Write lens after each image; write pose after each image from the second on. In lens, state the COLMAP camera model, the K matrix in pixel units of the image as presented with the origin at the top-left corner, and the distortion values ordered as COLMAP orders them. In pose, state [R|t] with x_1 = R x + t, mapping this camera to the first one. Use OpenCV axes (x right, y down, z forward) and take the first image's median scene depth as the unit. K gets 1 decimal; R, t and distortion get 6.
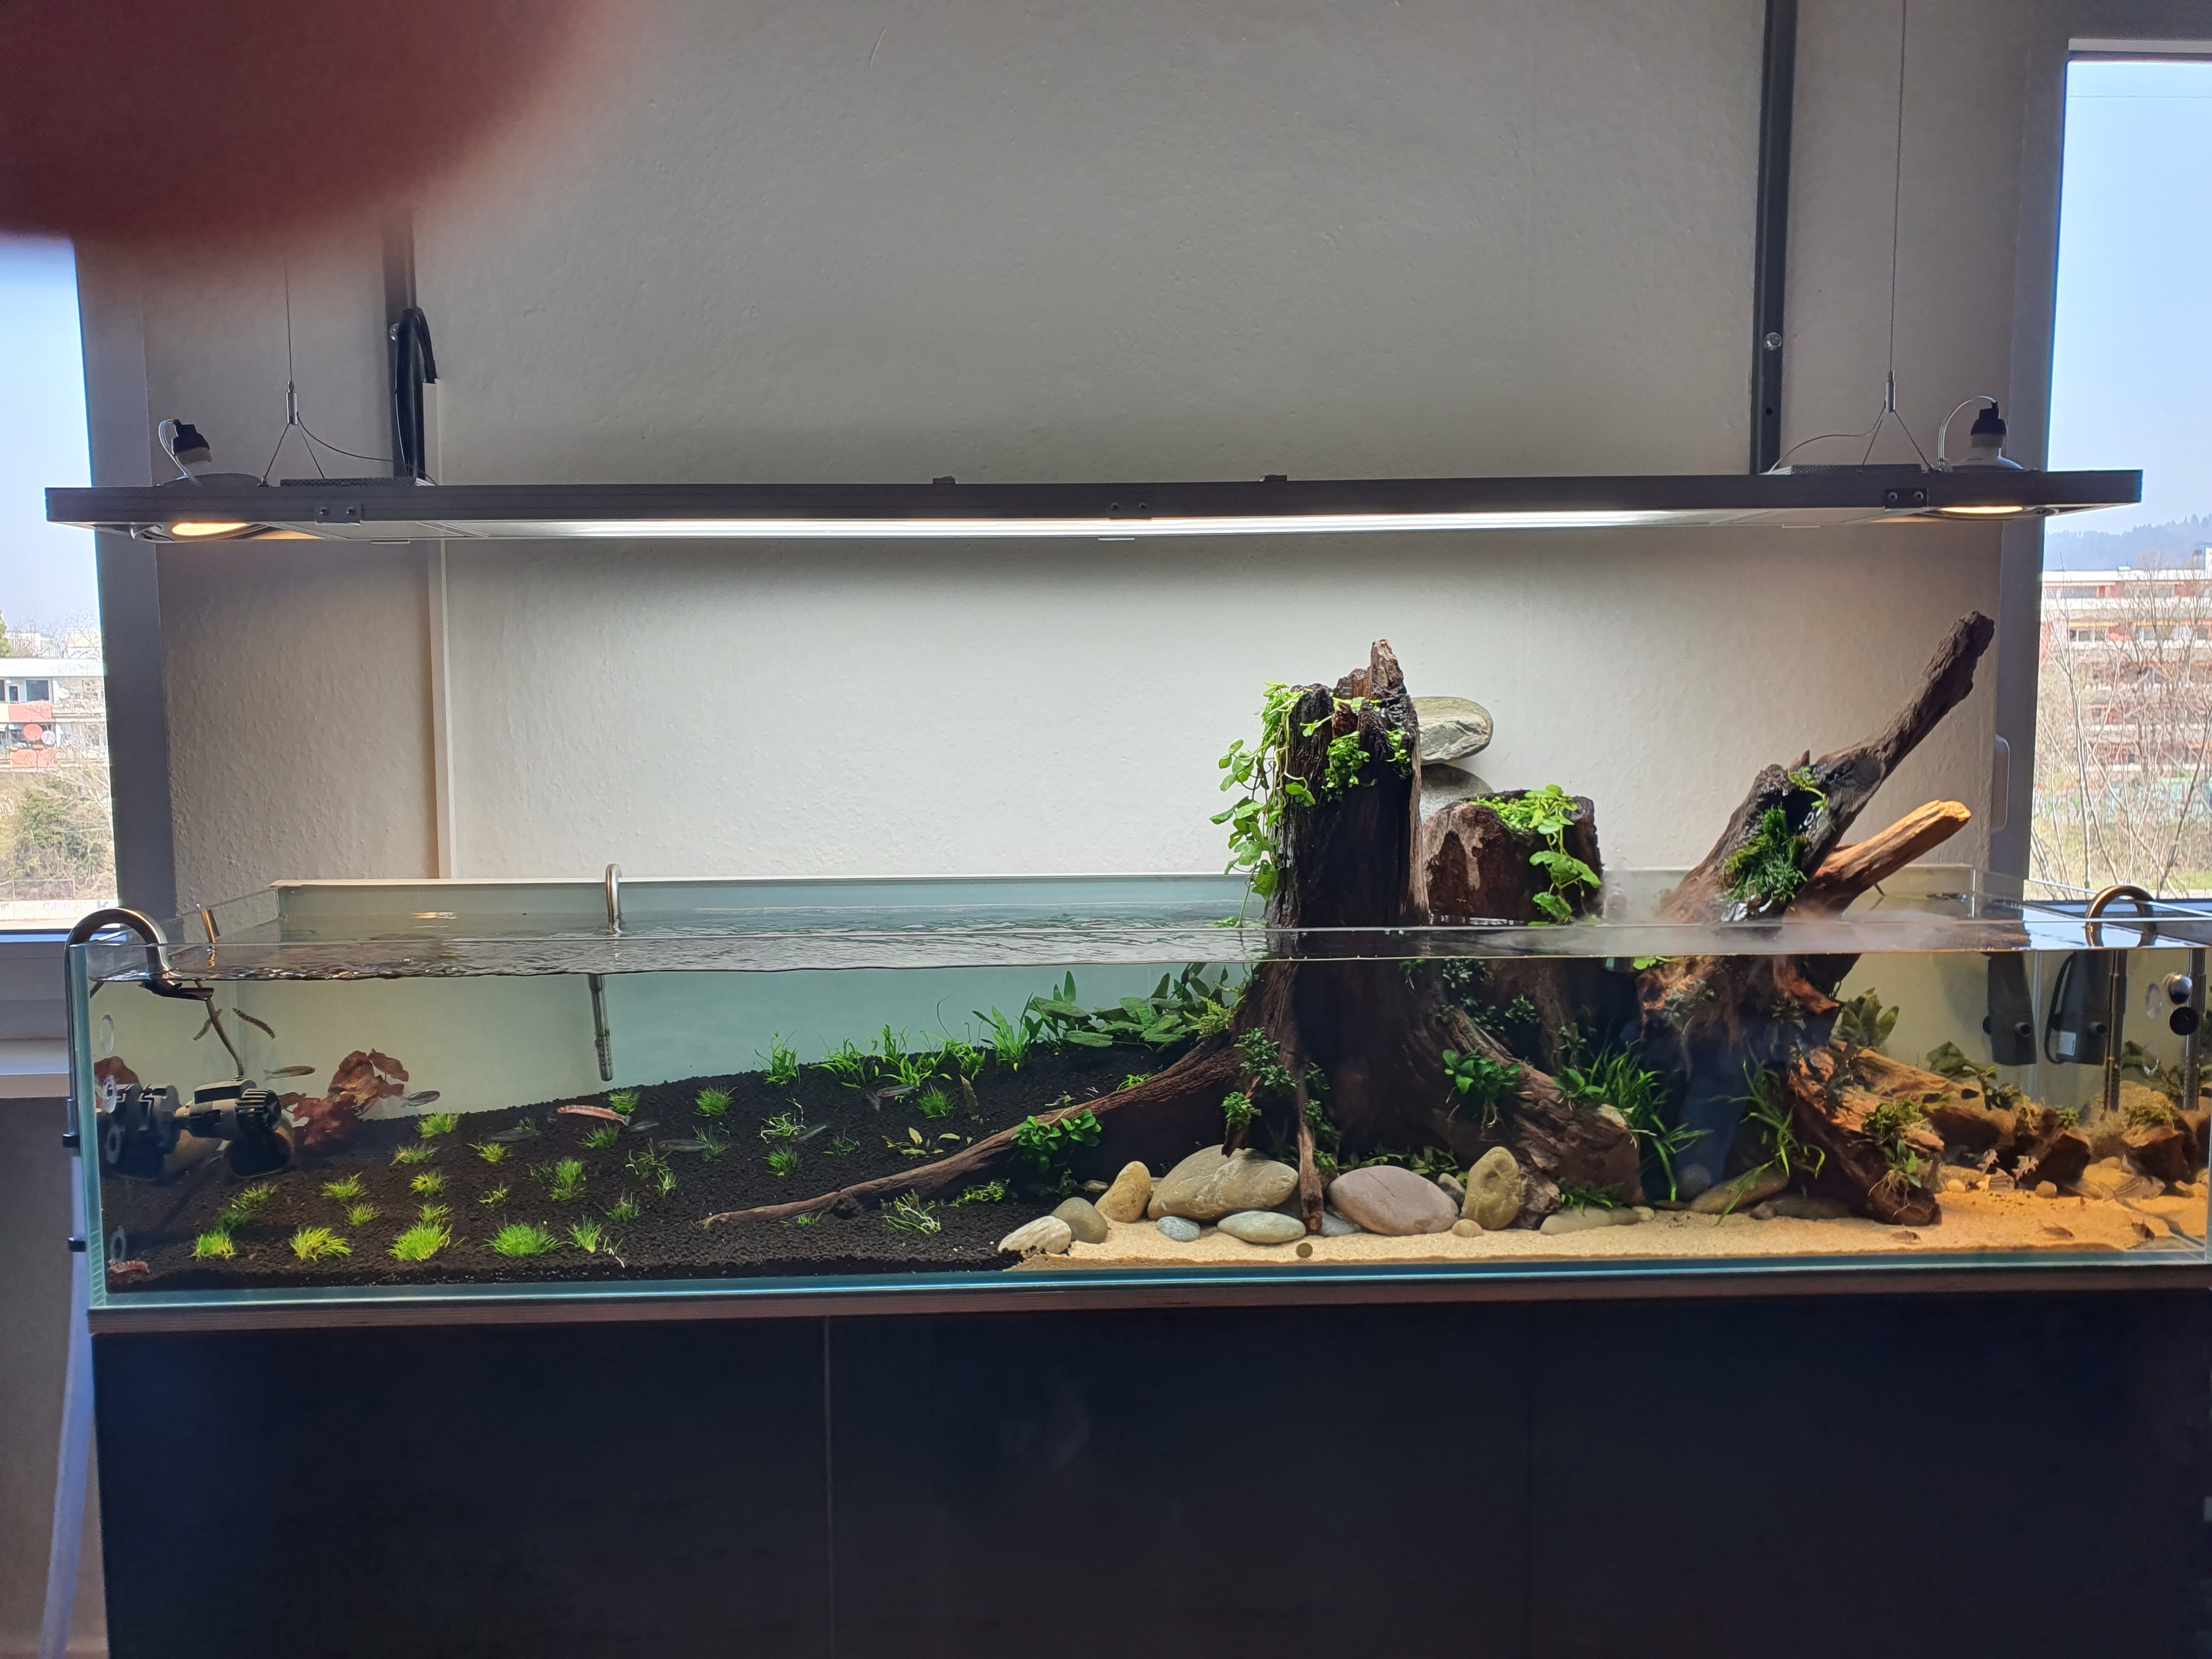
lens RADIAL K [[1778.9, 0, 1106.0], [0, 1778.9, 829.5], [0, 0, 1]] dist [0.045145, -0.009188]
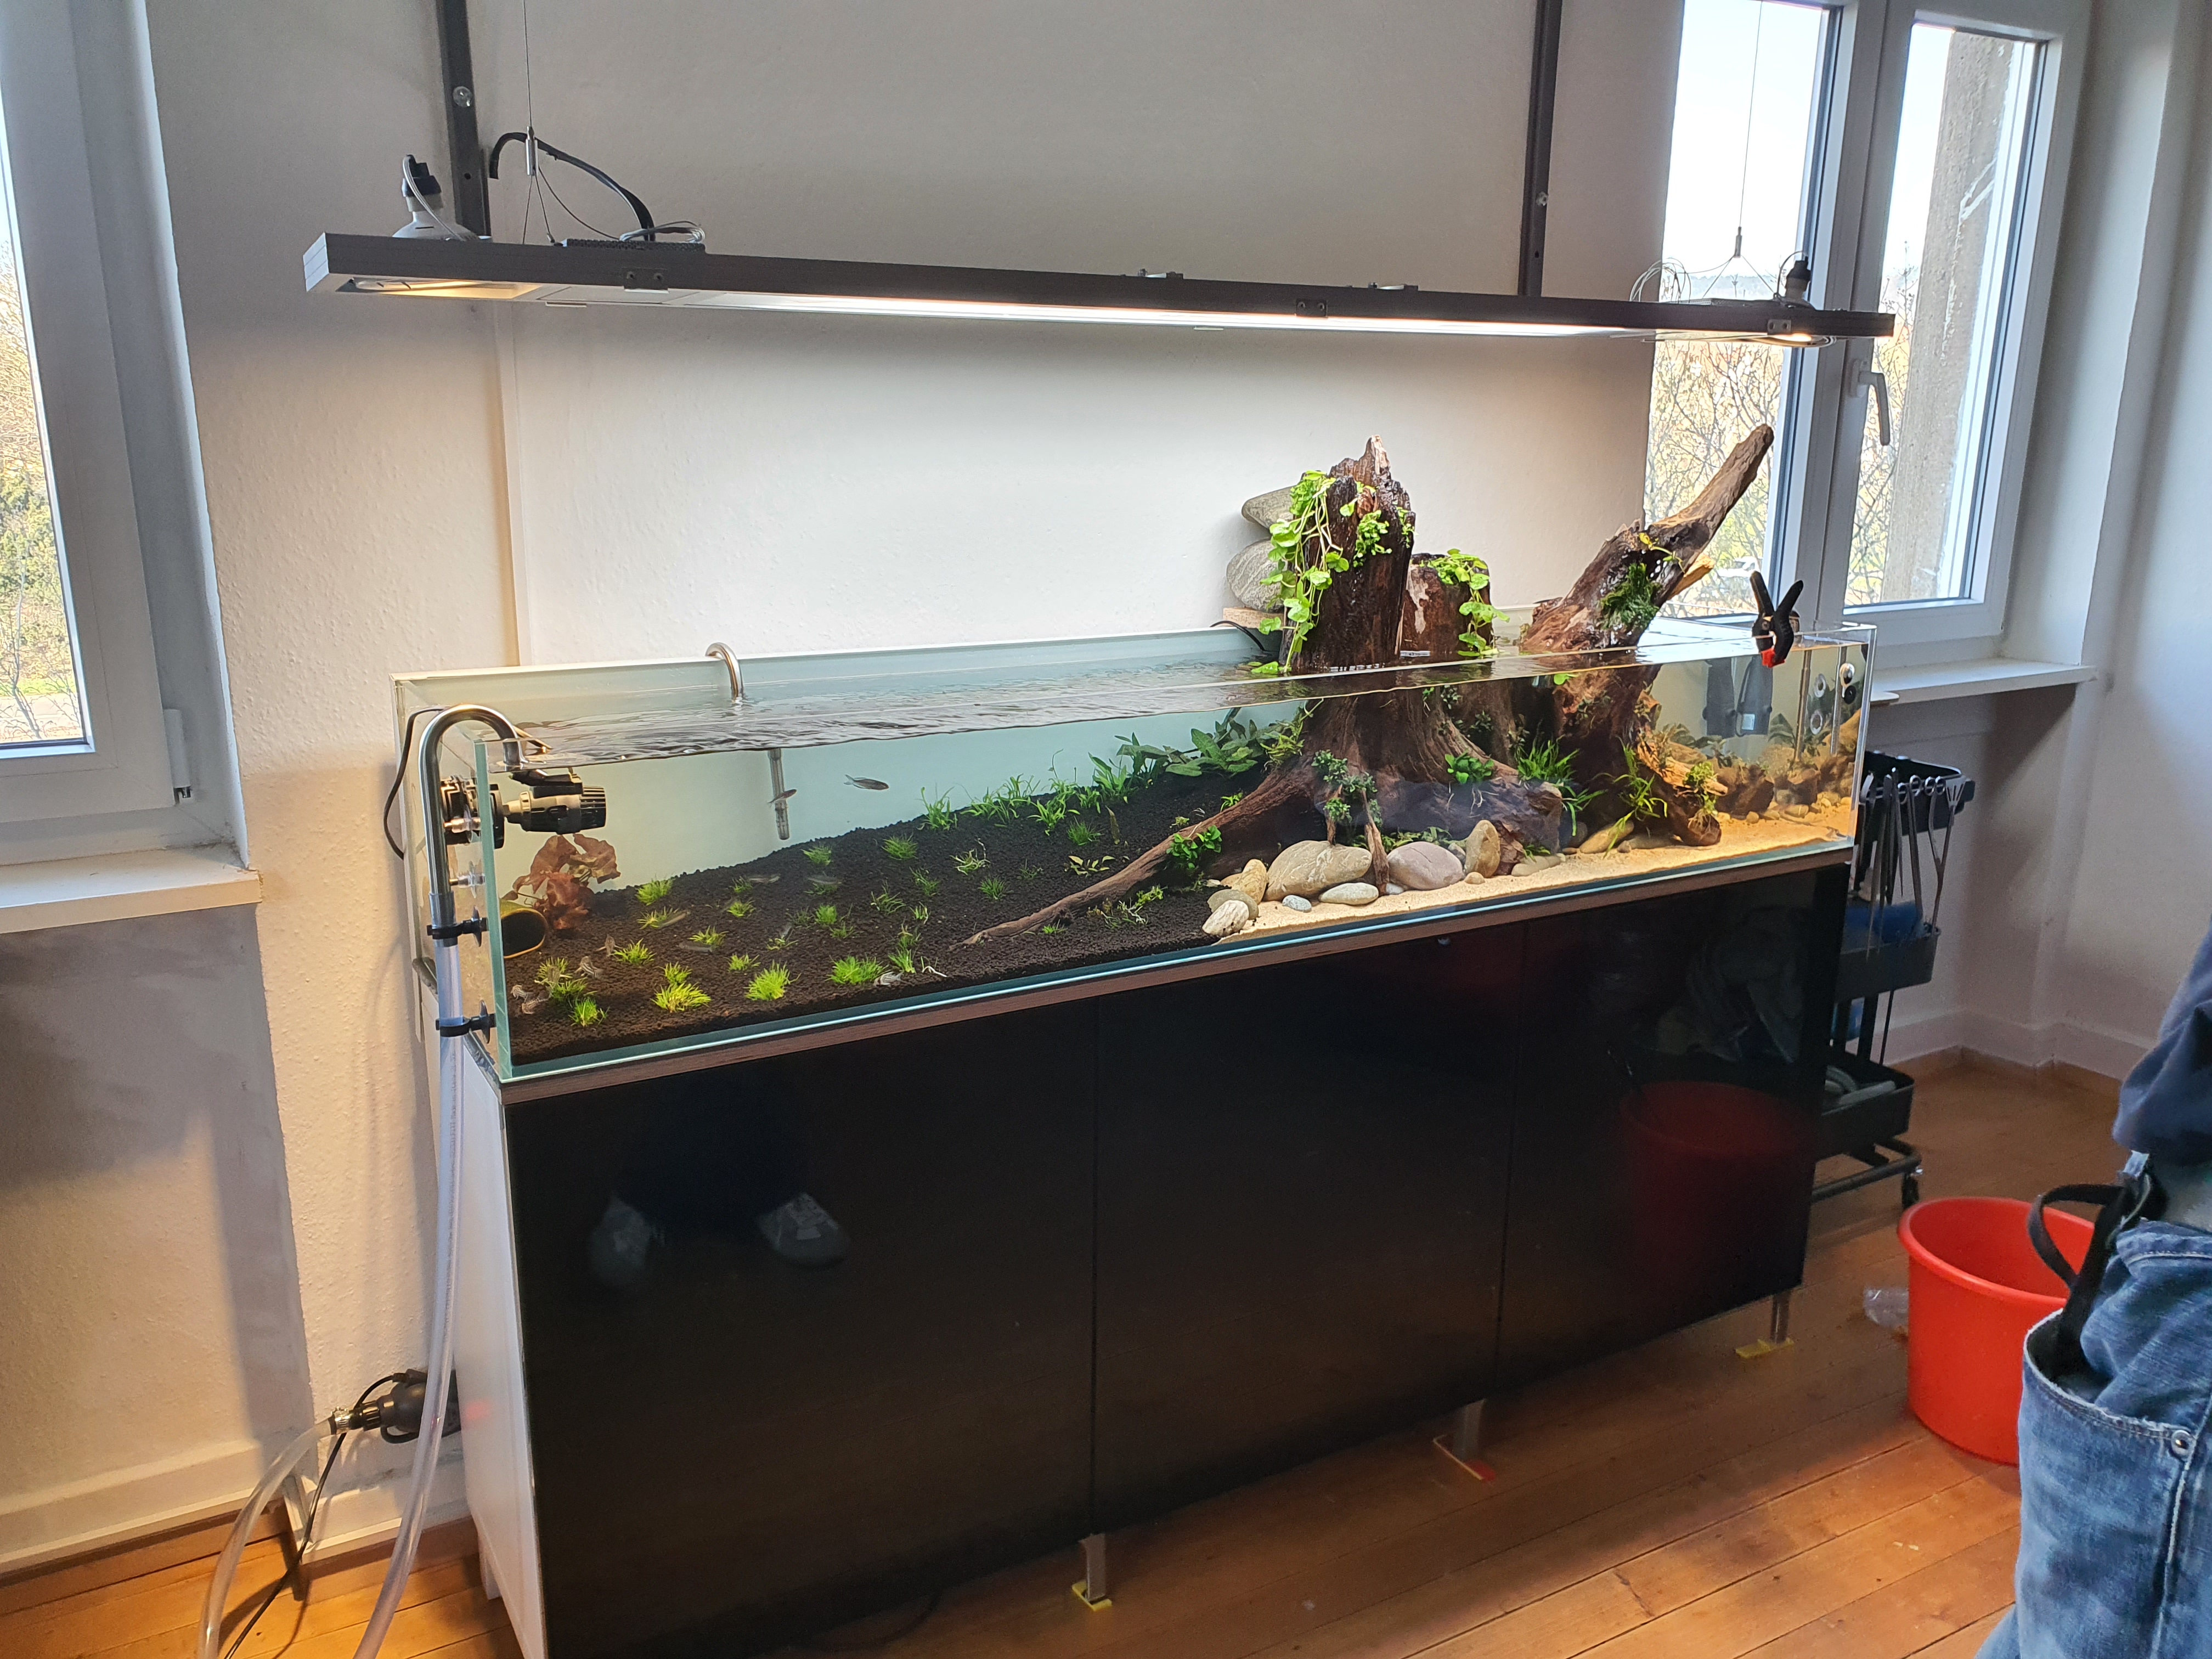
lens RADIAL K [[1778.9, 0, 1106.0], [0, 1778.9, 829.5], [0, 0, 1]] dist [0.045145, -0.009188]
pose [[0.885703, -0.094027, 0.454631, -0.643777], [0.030022, 0.988826, 0.146021, -0.021854], [-0.463281, -0.115683, 0.878628, -0.063869]]
